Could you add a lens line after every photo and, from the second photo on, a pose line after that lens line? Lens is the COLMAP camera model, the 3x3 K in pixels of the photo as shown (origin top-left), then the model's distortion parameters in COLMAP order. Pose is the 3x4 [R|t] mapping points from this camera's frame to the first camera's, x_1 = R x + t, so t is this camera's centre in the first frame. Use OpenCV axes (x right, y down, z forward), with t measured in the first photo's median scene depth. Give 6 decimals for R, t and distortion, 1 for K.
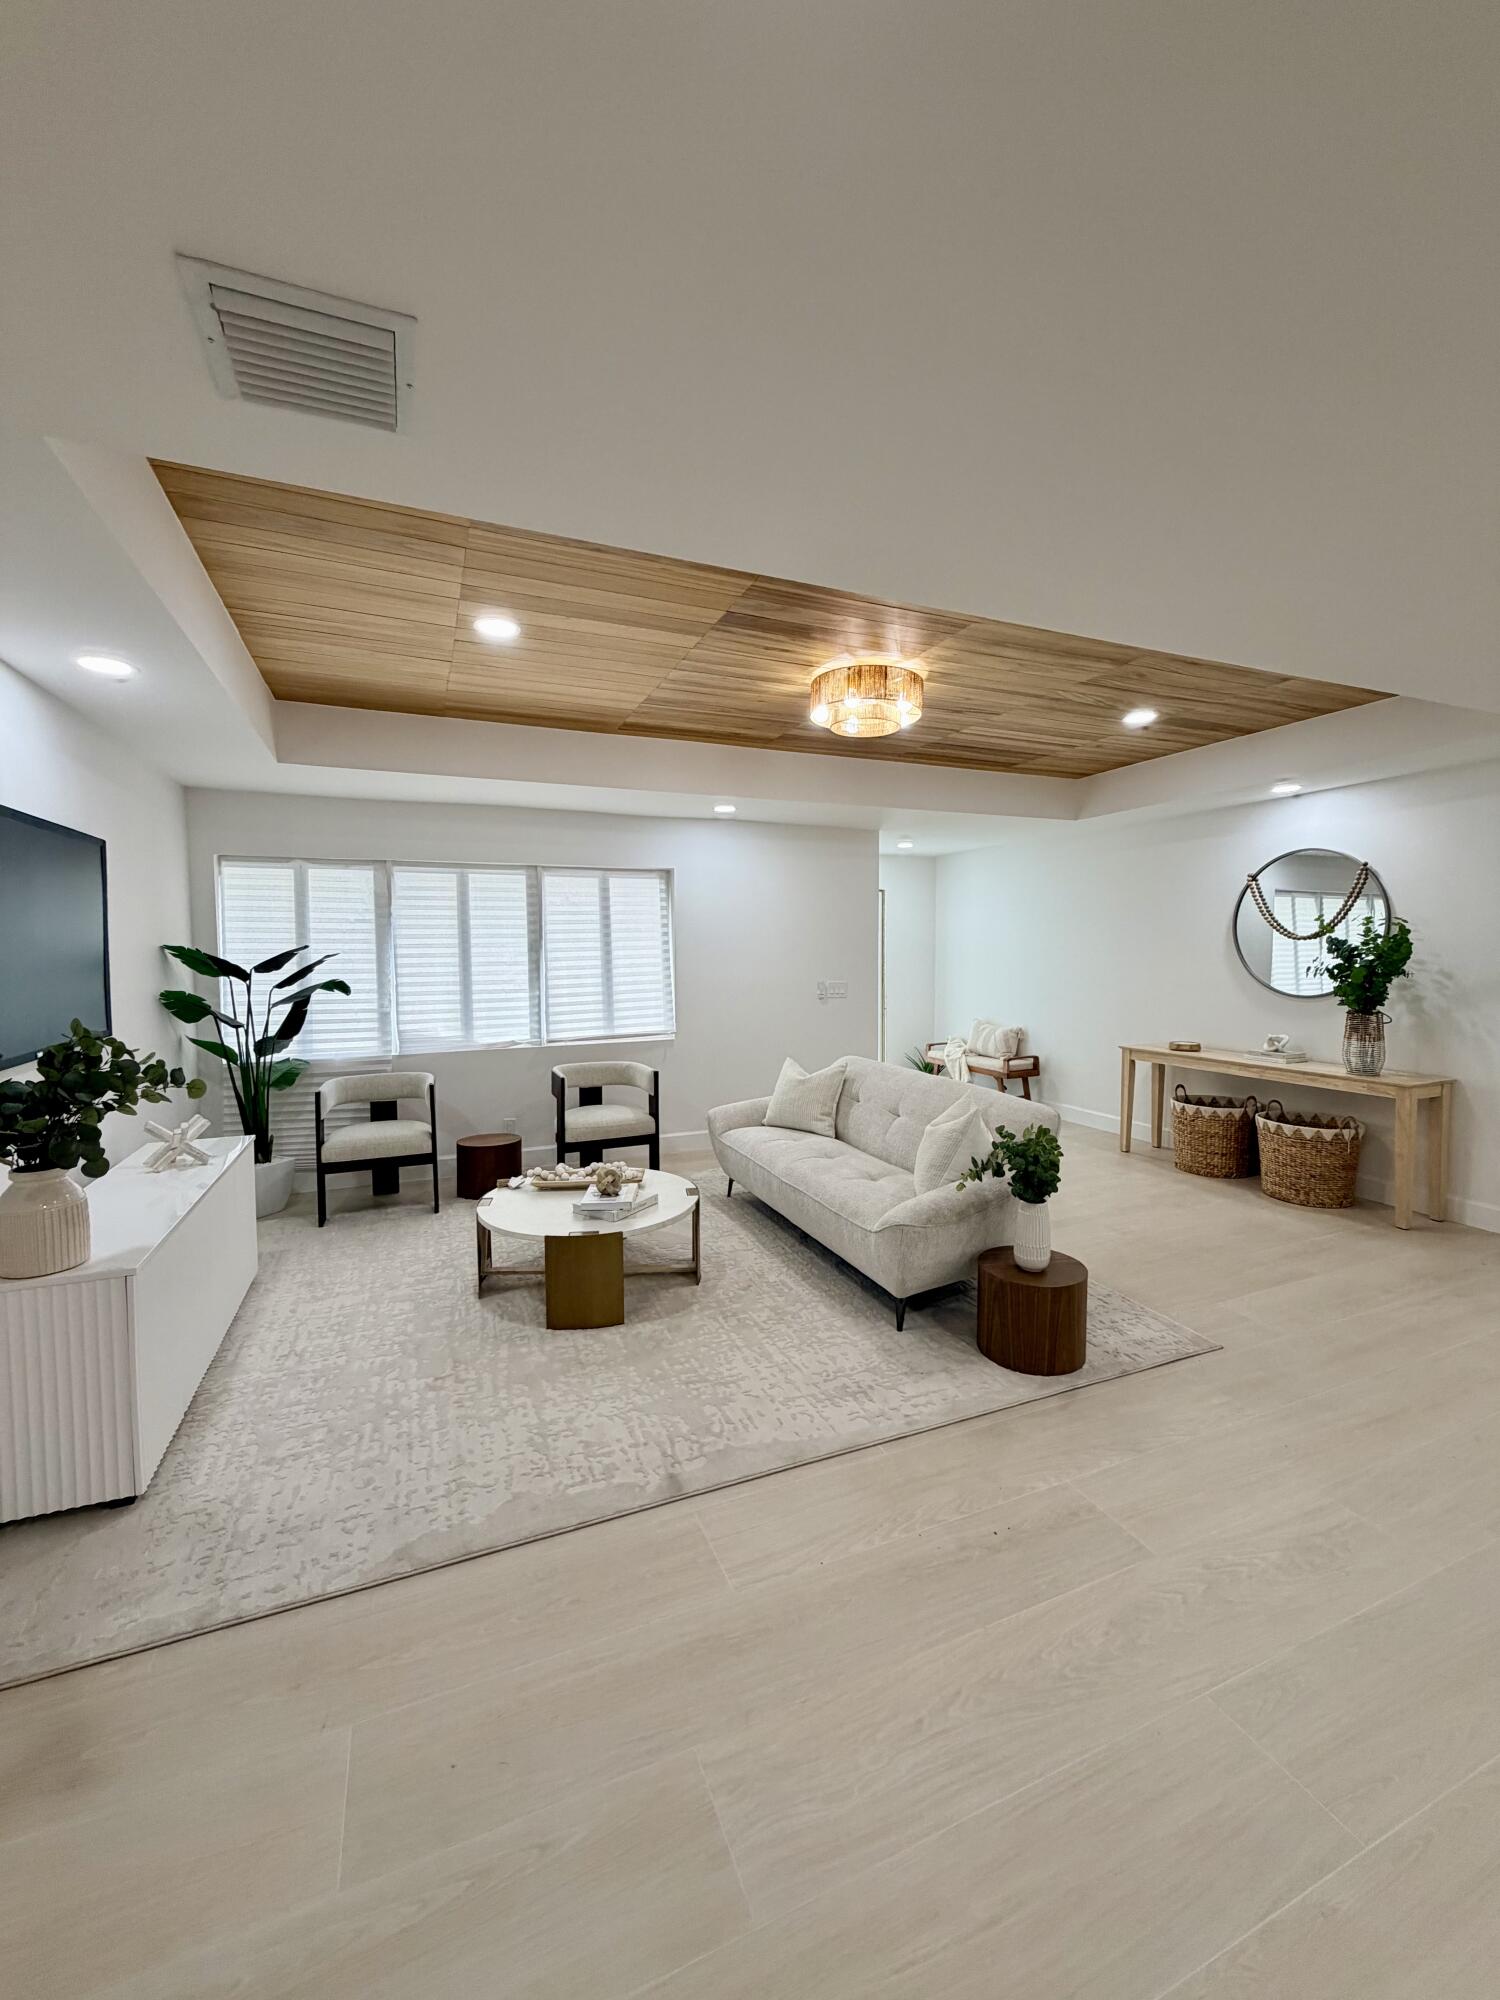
lens RADIAL K [[800.4, 0, 742.1], [0, 800.4, 991.7], [0, 0, 1]] dist [-0.000970, -0.000077]
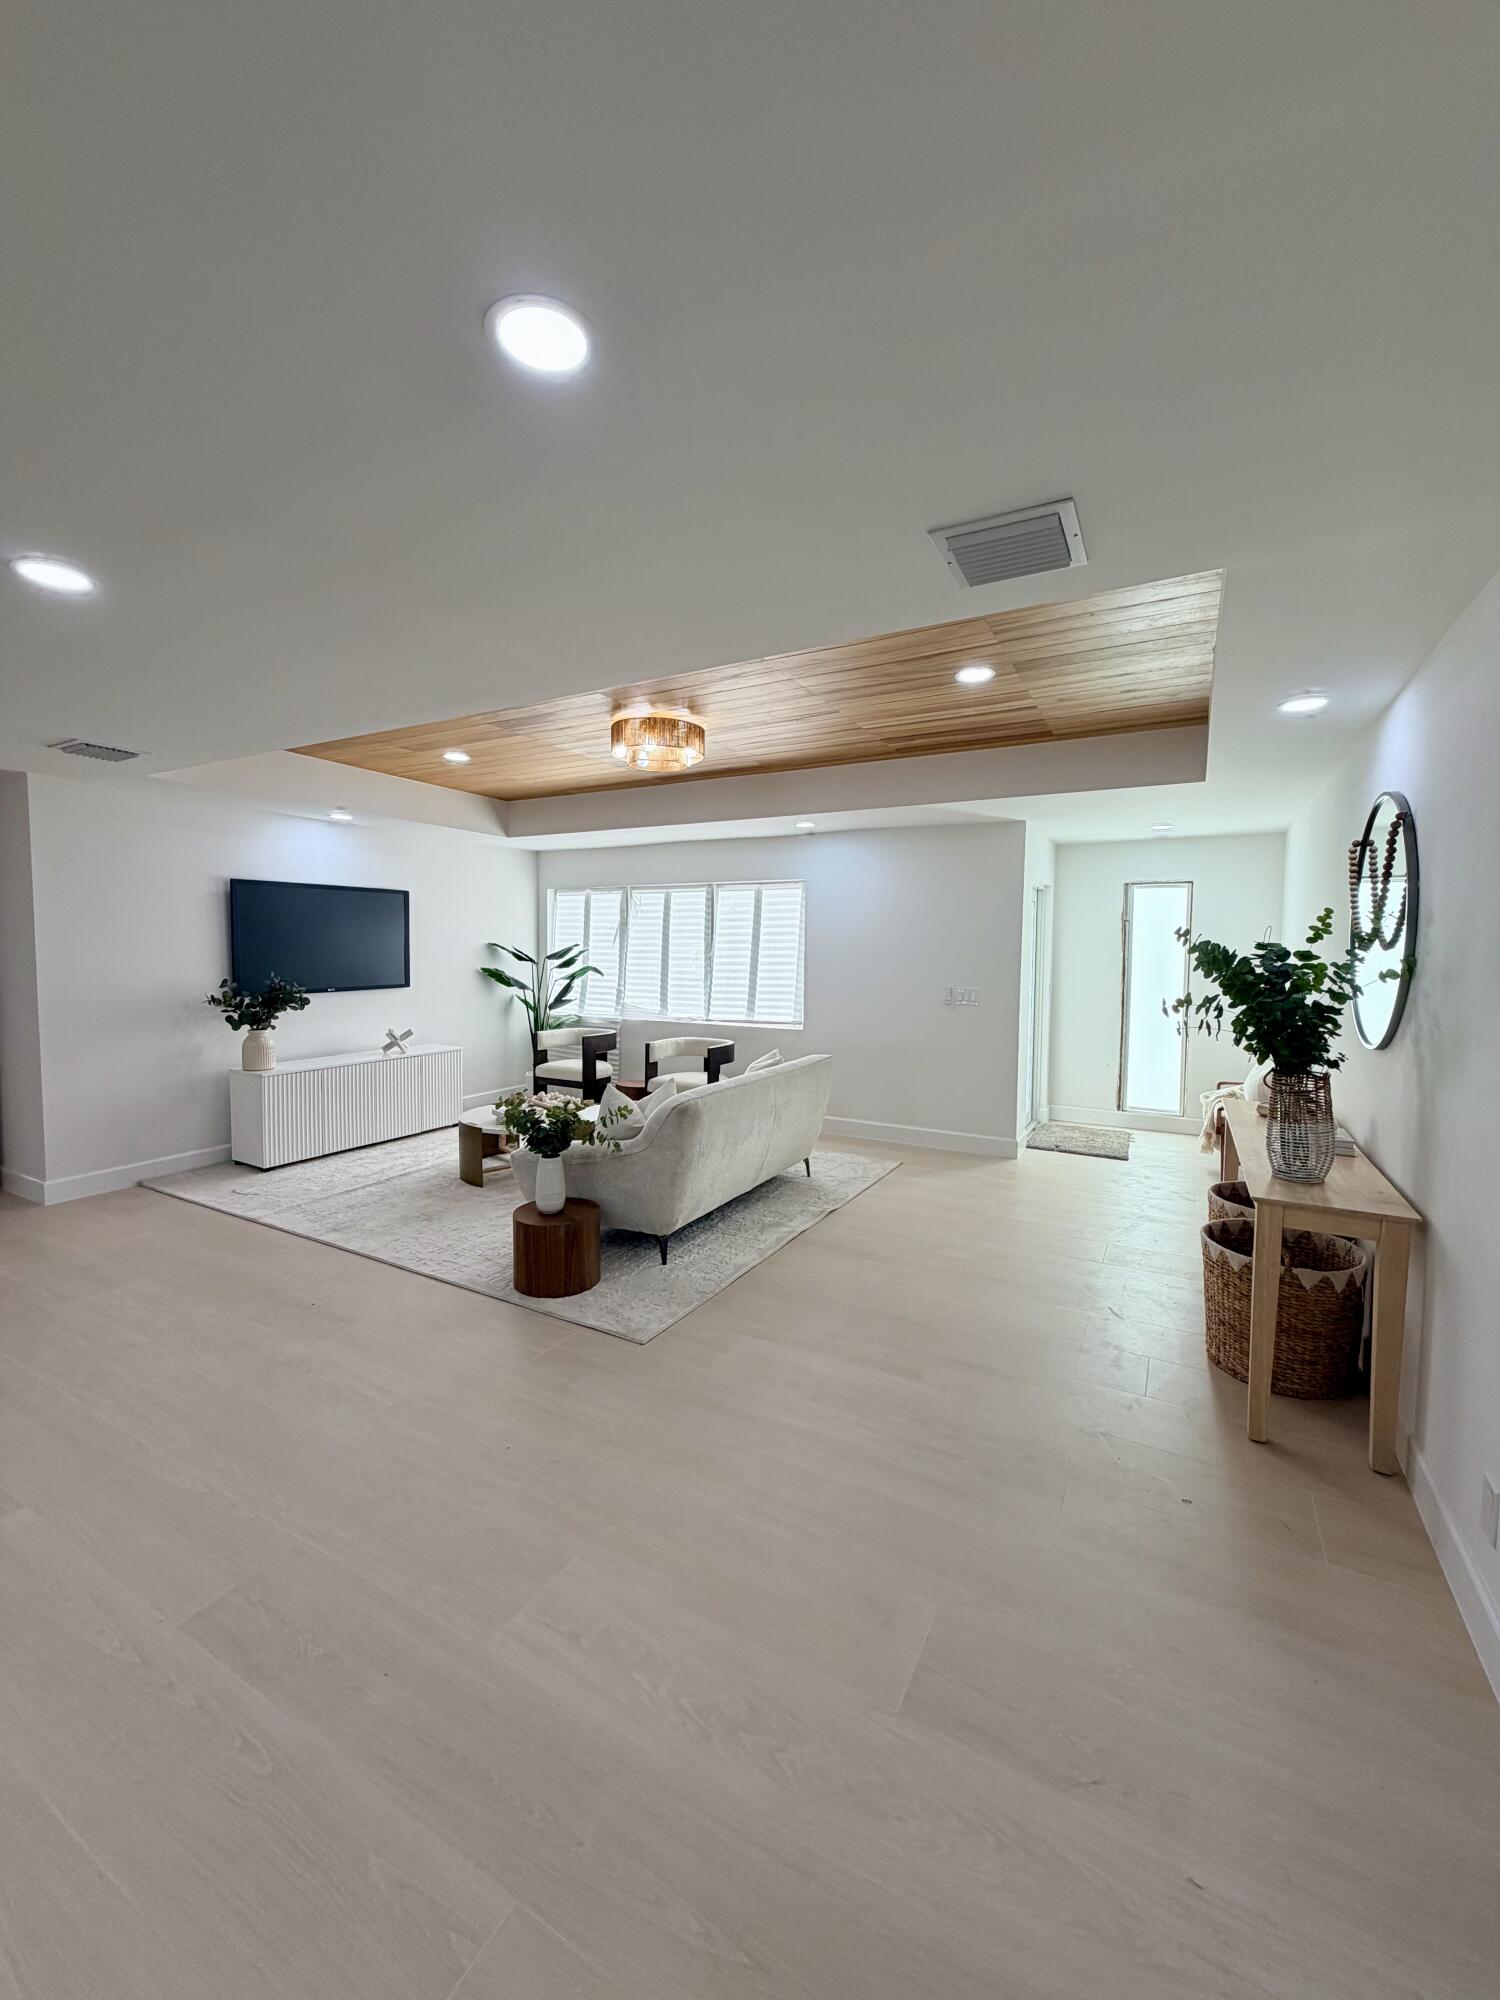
lens RADIAL K [[800.4, 0, 742.1], [0, 800.4, 991.7], [0, 0, 1]] dist [-0.000970, -0.000077]
pose [[0.615250, 0.056693, -0.786291, 0.914368], [-0.055020, 0.998067, 0.028911, -0.026885], [0.786410, 0.025474, 0.617180, 0.285710]]
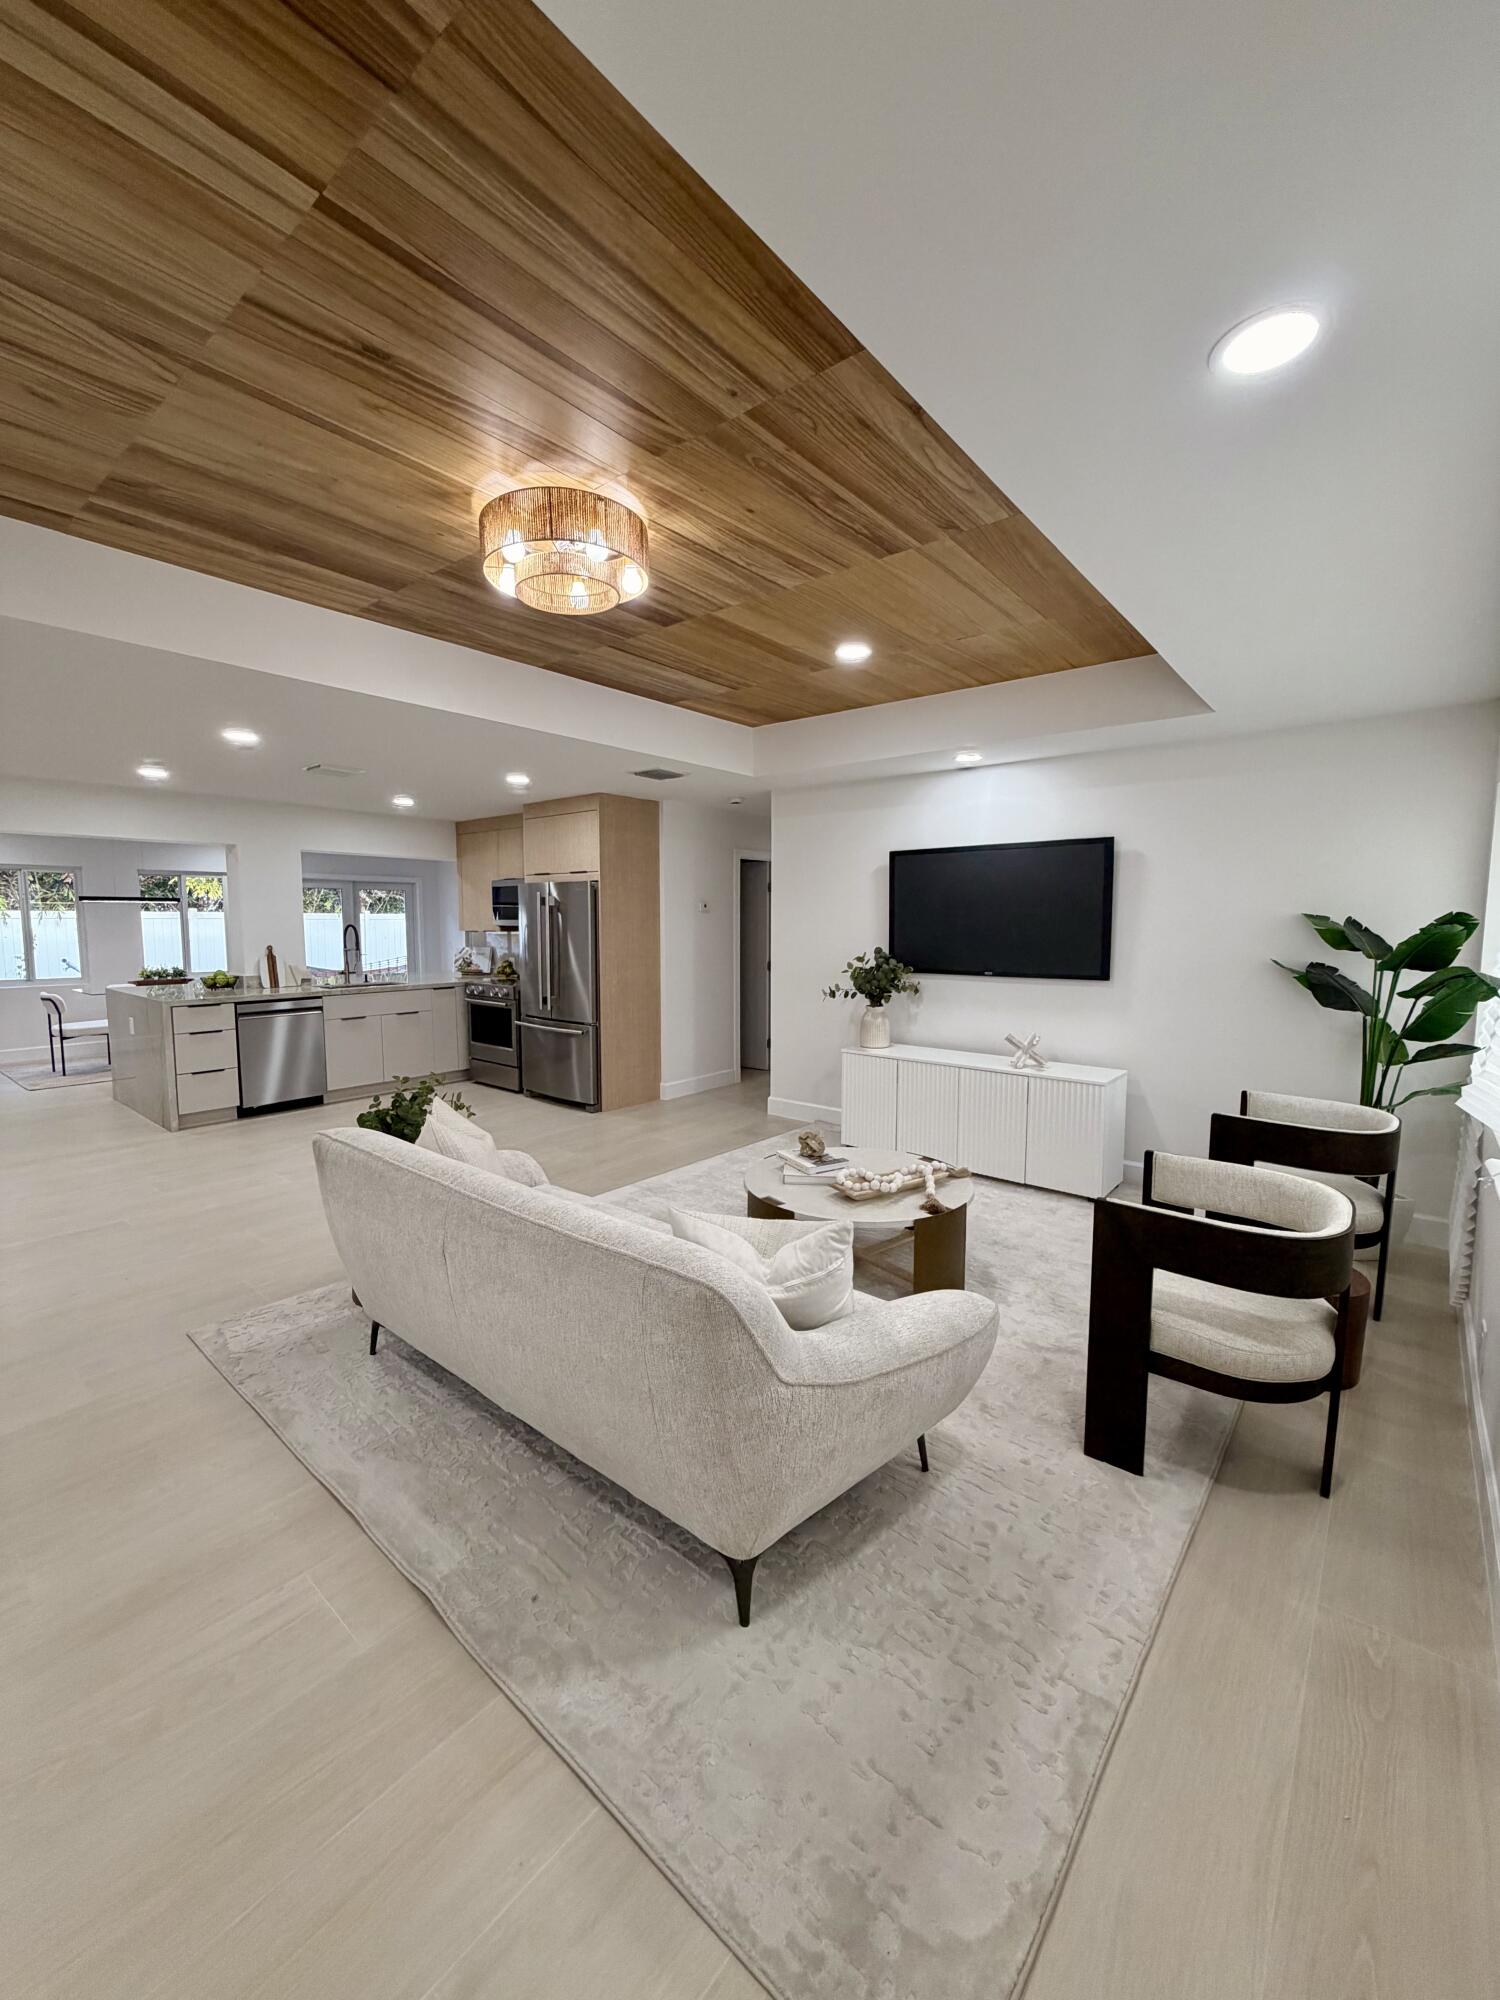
lens RADIAL K [[800.4, 0, 742.1], [0, 800.4, 991.7], [0, 0, 1]] dist [-0.000970, -0.000077]
pose [[-0.887784, 0.045983, -0.457957, 0.270839], [-0.019101, 0.990459, 0.136480, -0.070567], [0.459863, 0.129912, -0.878435, 1.326054]]
